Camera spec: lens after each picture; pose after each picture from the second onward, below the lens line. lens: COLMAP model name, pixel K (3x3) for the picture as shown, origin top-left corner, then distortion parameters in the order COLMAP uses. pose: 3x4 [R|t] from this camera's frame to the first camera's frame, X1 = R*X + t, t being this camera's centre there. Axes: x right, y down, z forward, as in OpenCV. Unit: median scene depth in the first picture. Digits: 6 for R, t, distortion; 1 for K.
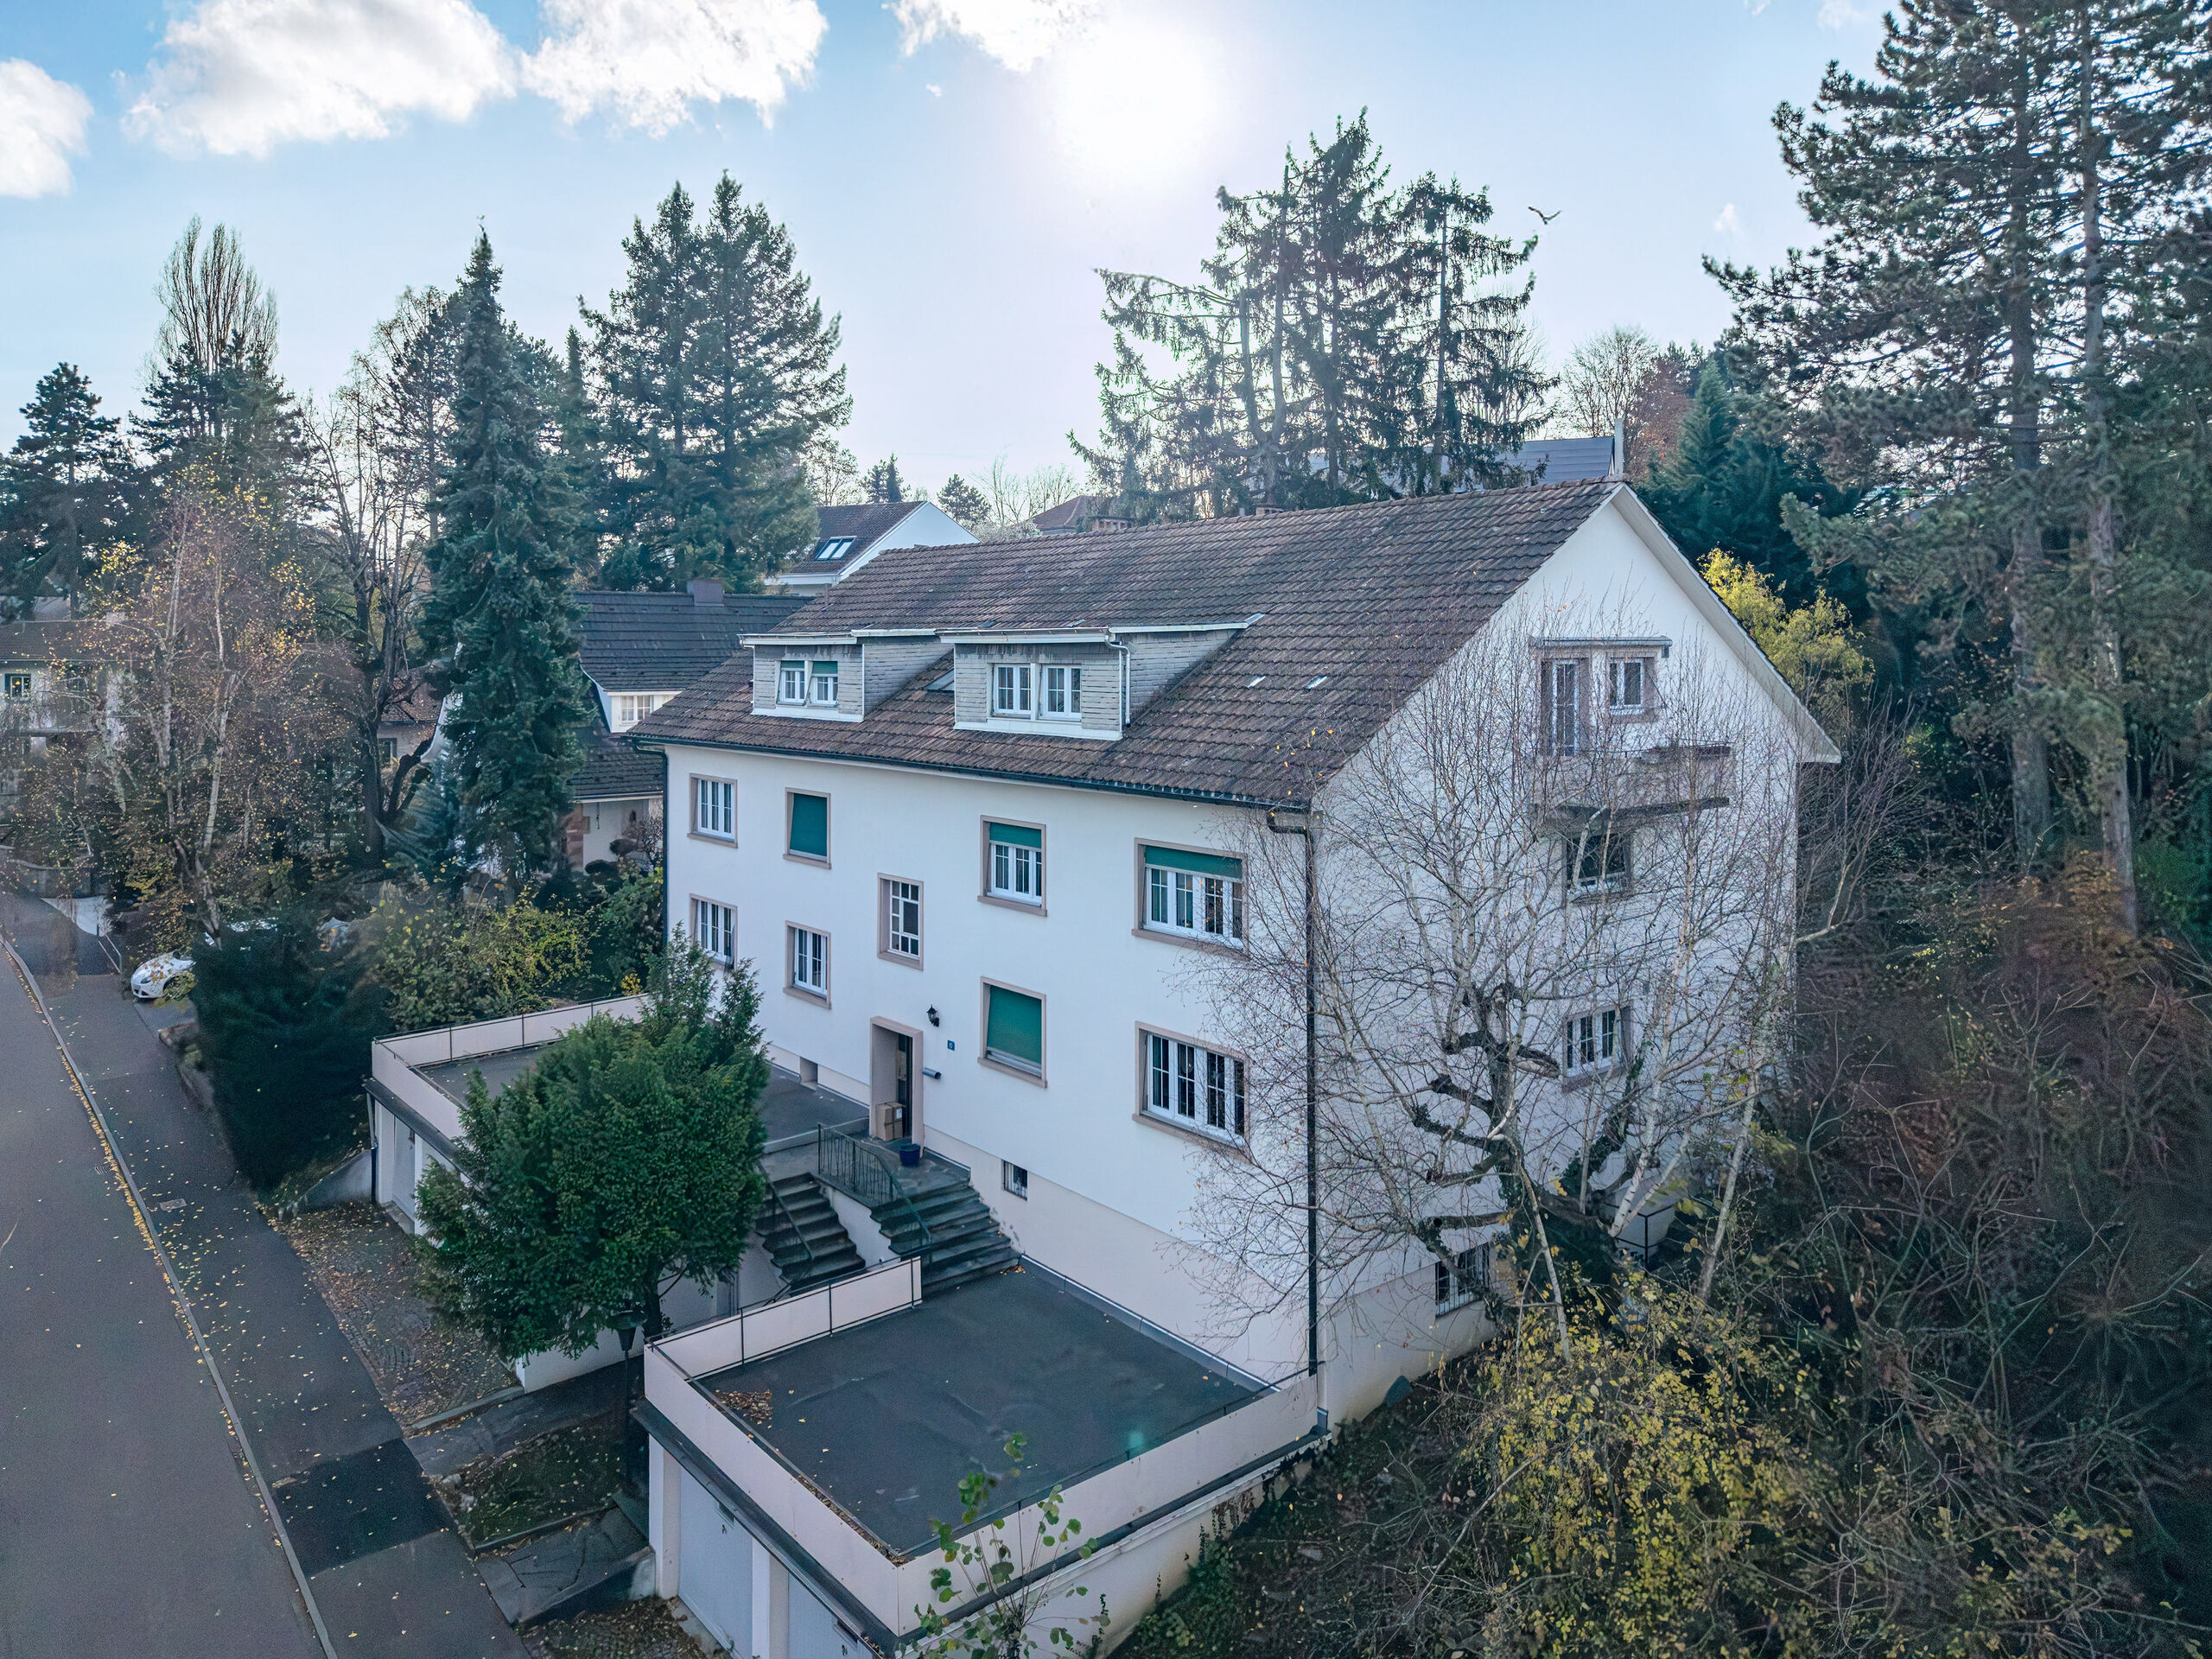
lens RADIAL K [[1589.3, 0, 1110.1], [0, 1589.3, 688.8], [0, 0, 1]] dist [-0.004049, -0.002469]
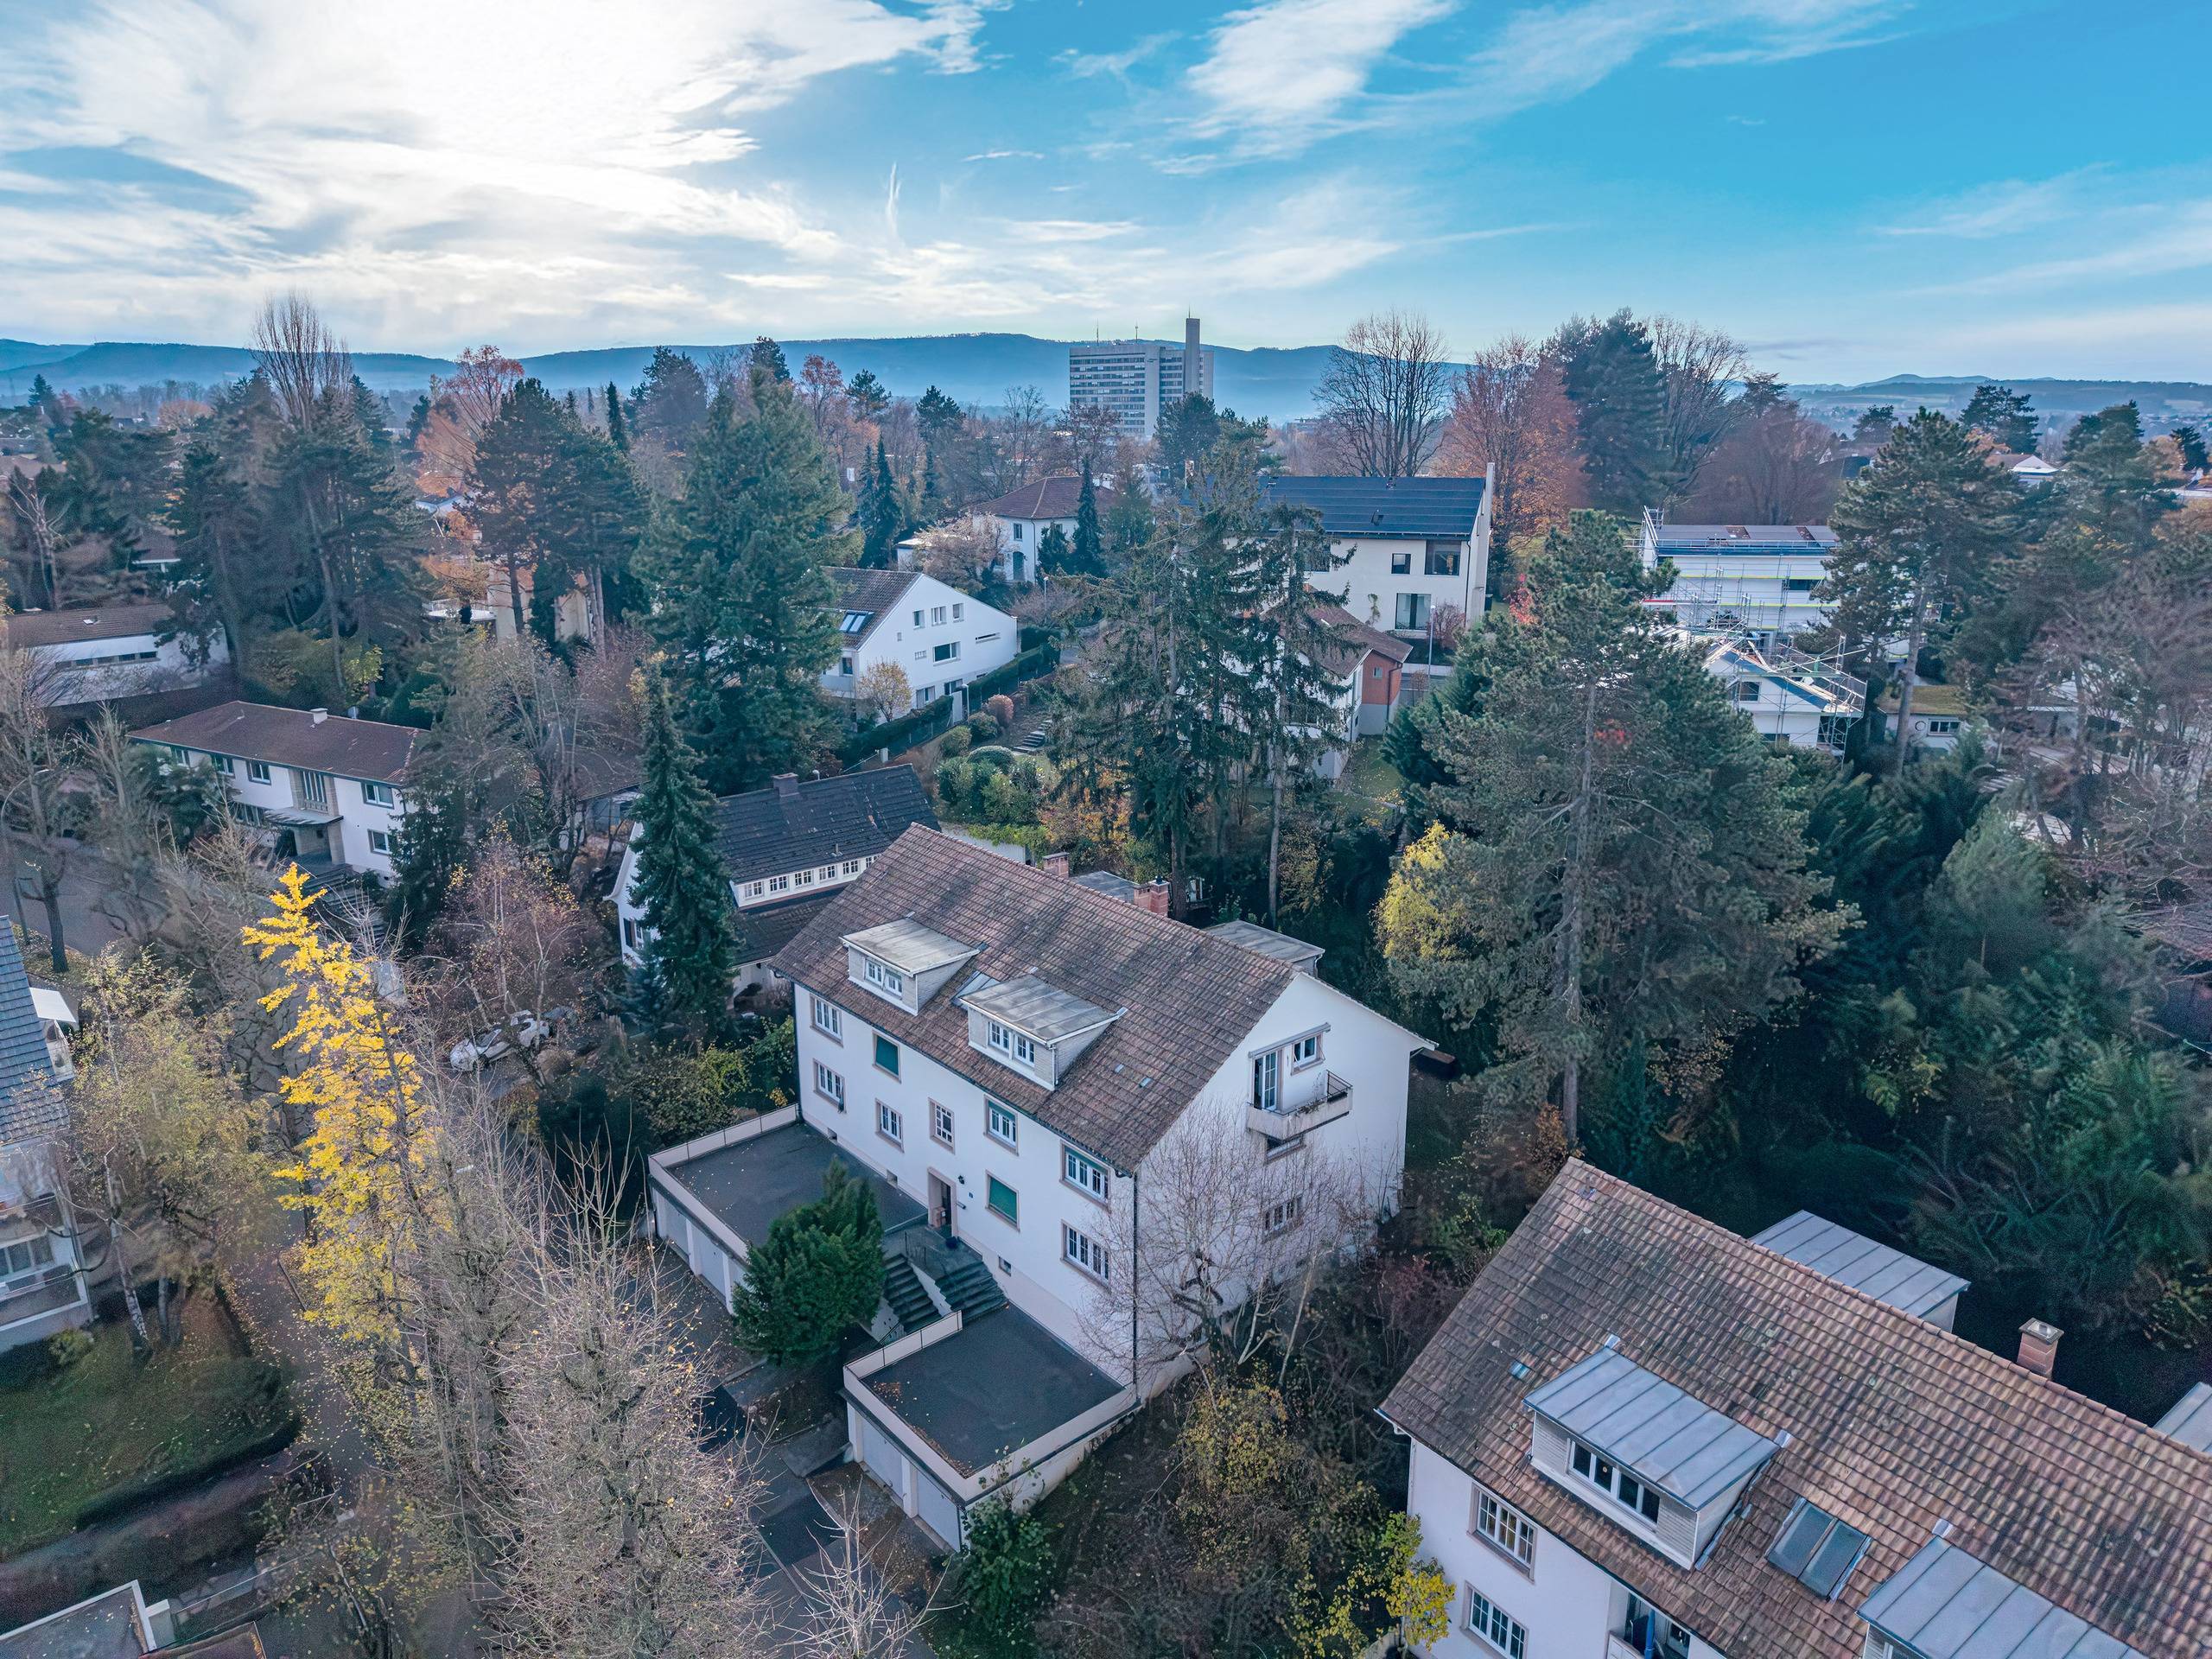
lens RADIAL K [[1617.9, 0, 1106.0], [0, 1617.9, 829.5], [0, 0, 1]] dist [0.001944, 0.000180]
pose [[0.999882, -0.002265, 0.015176, 0.041200], [-0.002009, 0.961217, 0.275787, -0.823300], [-0.015212, -0.275785, 0.961099, -0.871678]]
